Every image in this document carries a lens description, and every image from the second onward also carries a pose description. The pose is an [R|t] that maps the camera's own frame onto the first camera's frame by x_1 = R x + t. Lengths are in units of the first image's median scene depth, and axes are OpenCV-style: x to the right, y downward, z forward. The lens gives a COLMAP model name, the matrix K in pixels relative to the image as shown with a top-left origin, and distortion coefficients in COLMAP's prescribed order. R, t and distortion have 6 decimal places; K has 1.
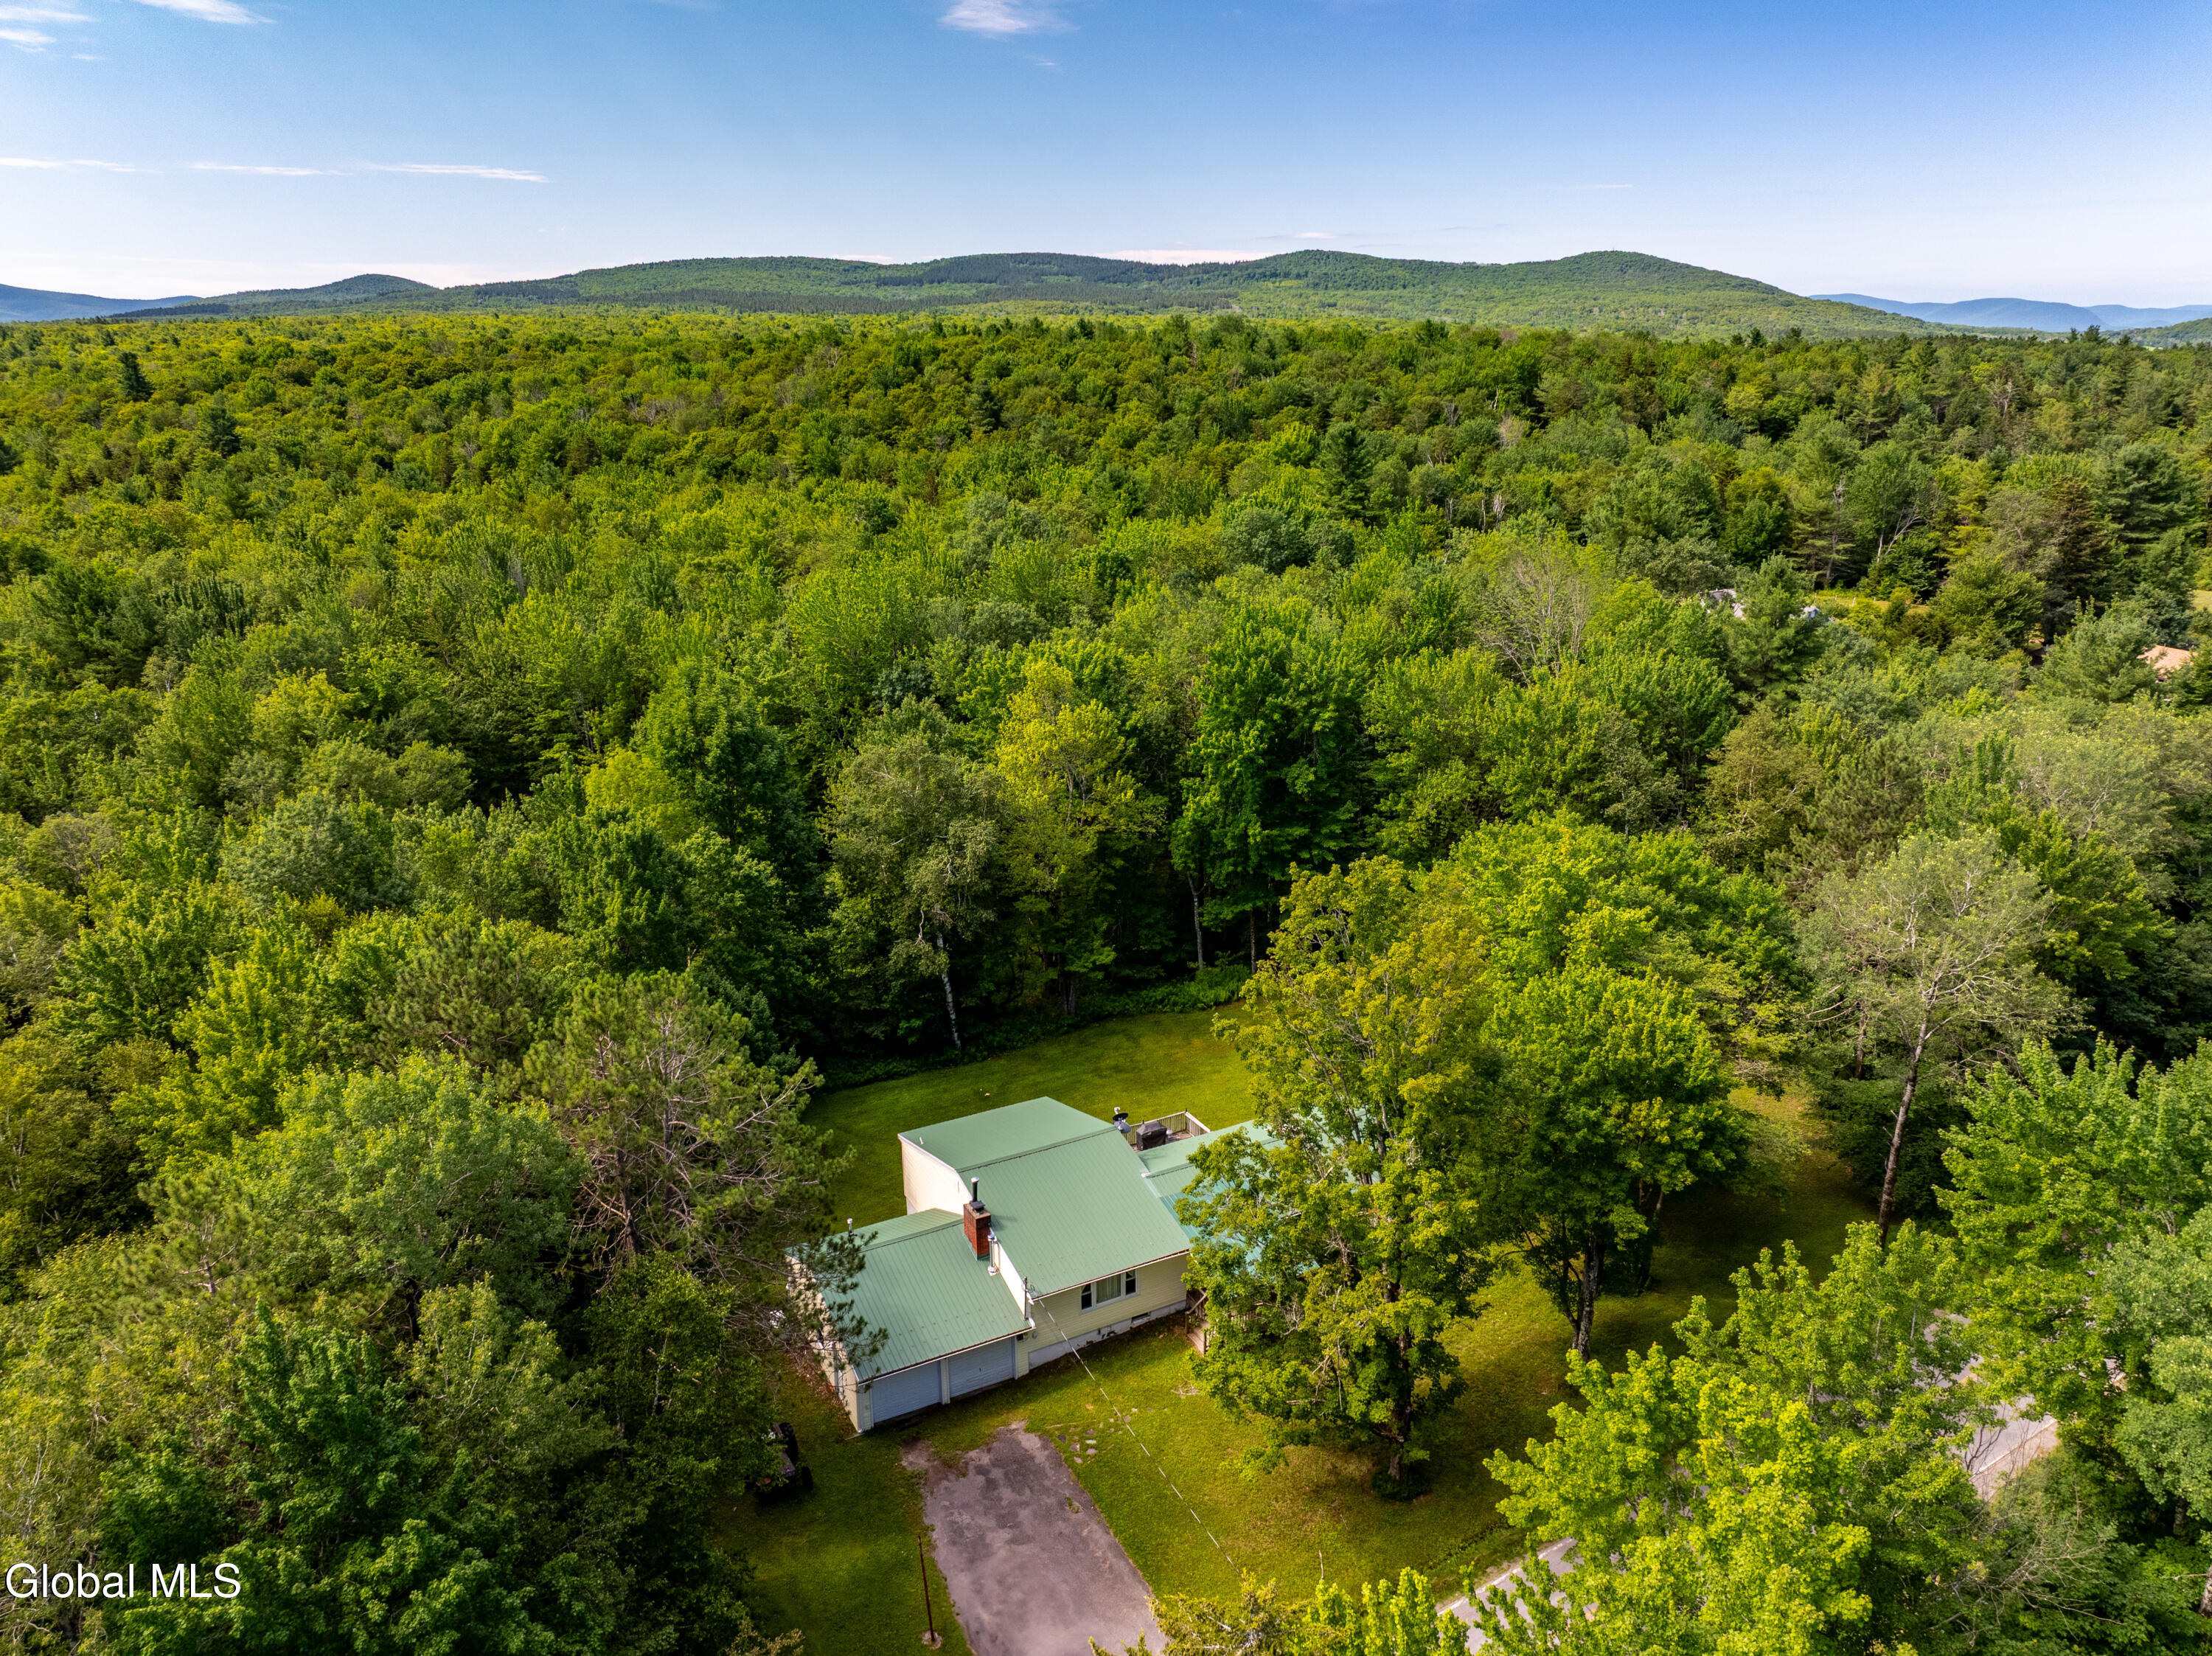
lens RADIAL K [[1580.8, 0, 1106.0], [0, 1580.8, 828.0], [0, 0, 1]] dist [-0.035621, 0.003338]
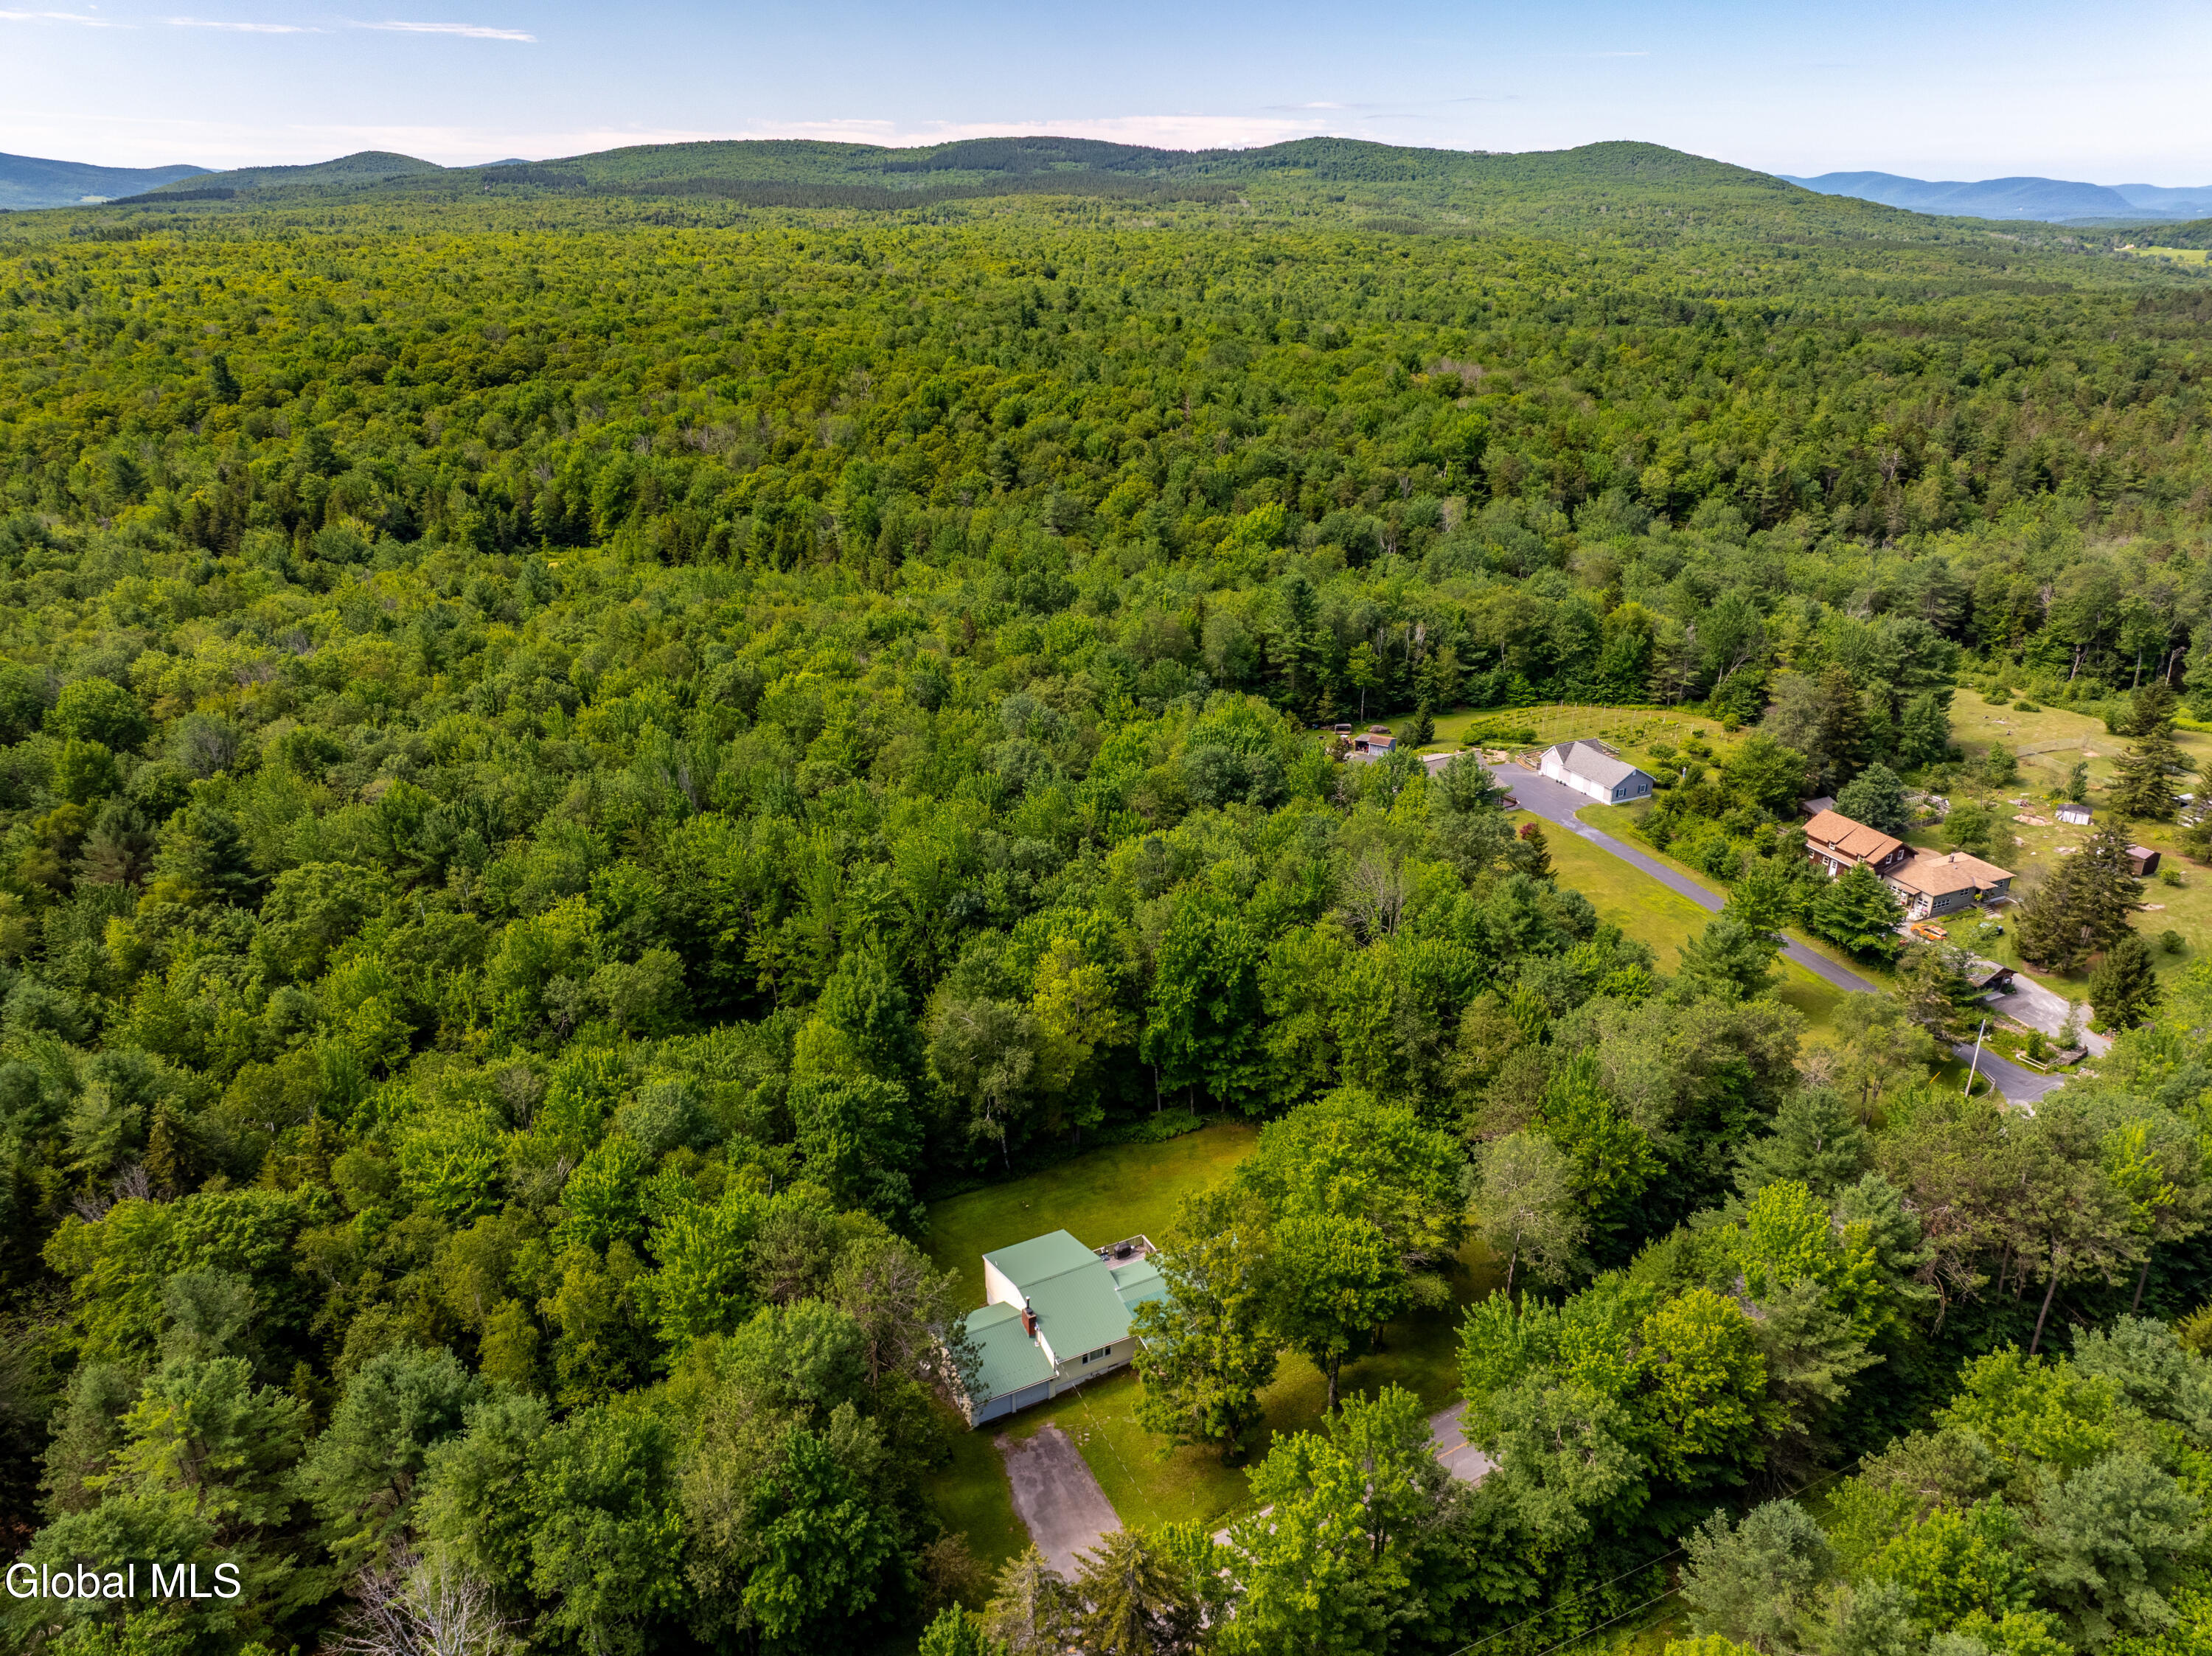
lens RADIAL K [[1573.2, 0, 1106.0], [0, 1573.2, 828.0], [0, 0, 1]] dist [-0.030727, 0.003871]
pose [[0.999964, 0.008260, -0.001938, 0.006222], [-0.008078, 0.996768, 0.079930, -0.268018], [0.002592, -0.079912, 0.996799, -0.463321]]
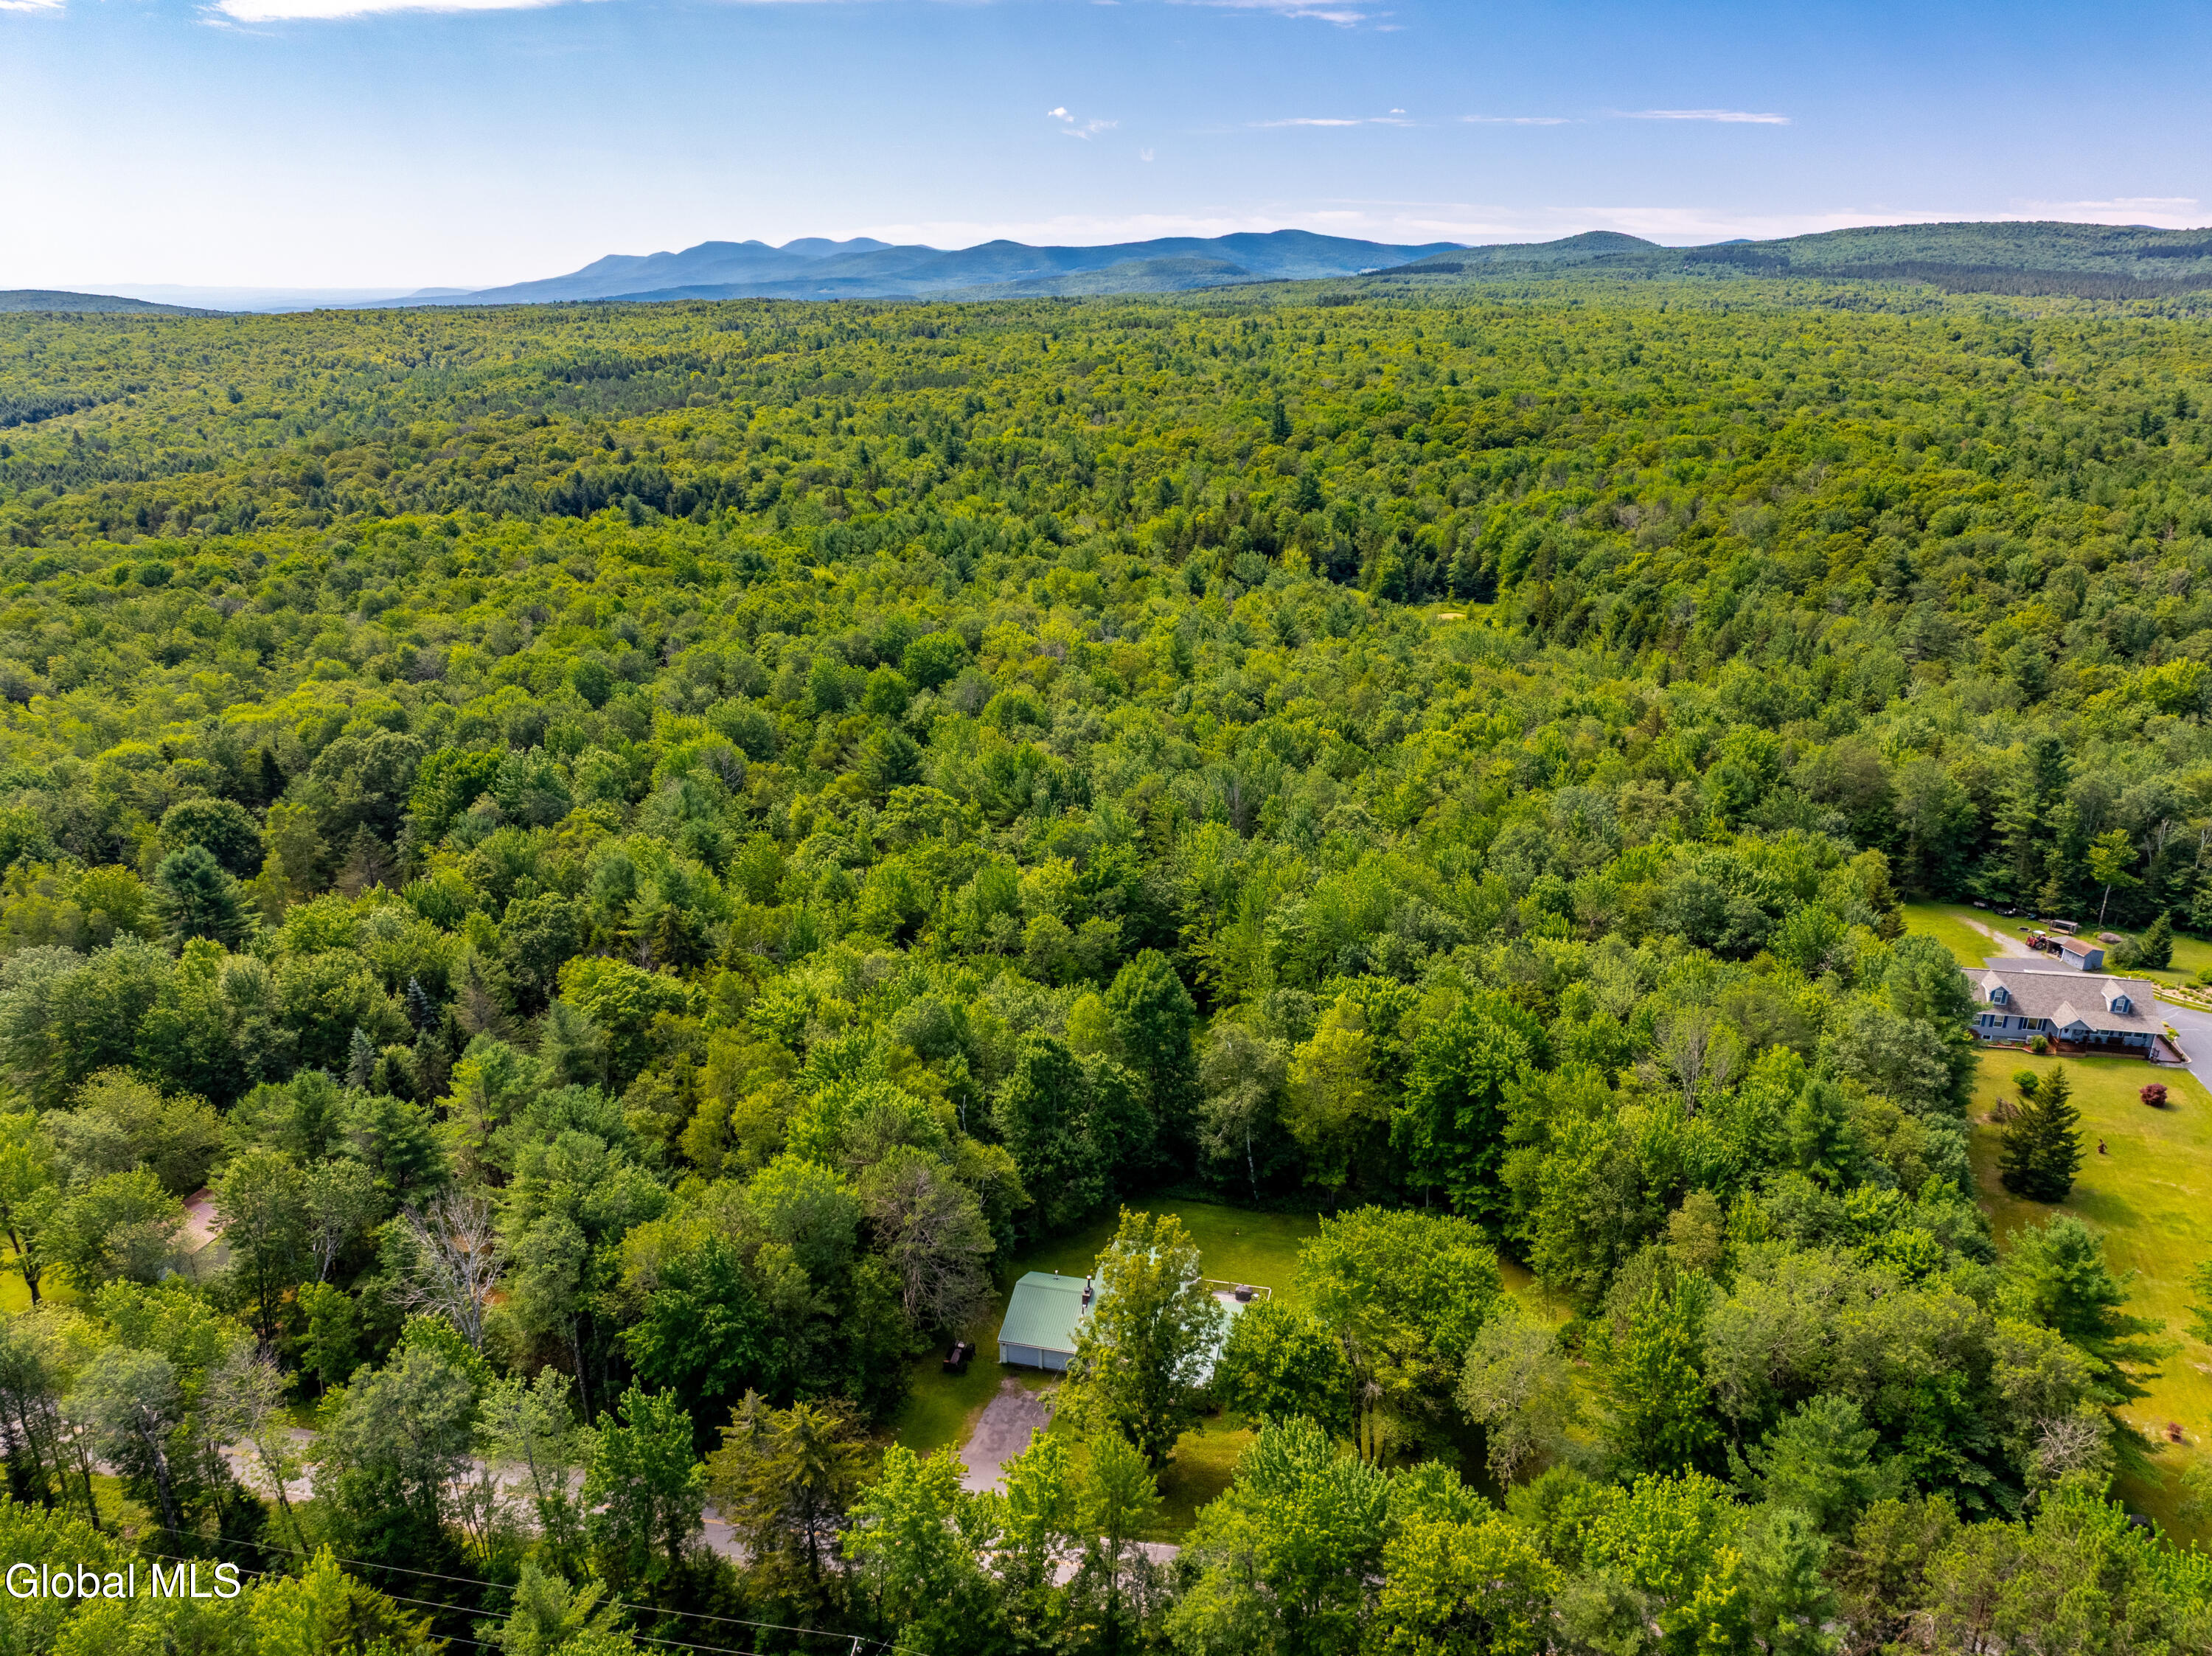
lens RADIAL K [[1573.2, 0, 1106.0], [0, 1573.2, 828.0], [0, 0, 1]] dist [-0.030727, 0.003871]
pose [[0.753587, 0.228743, -0.616266, 0.573785], [-0.205352, 0.972503, 0.109860, -0.313546], [0.624450, 0.043763, 0.779838, -0.338907]]
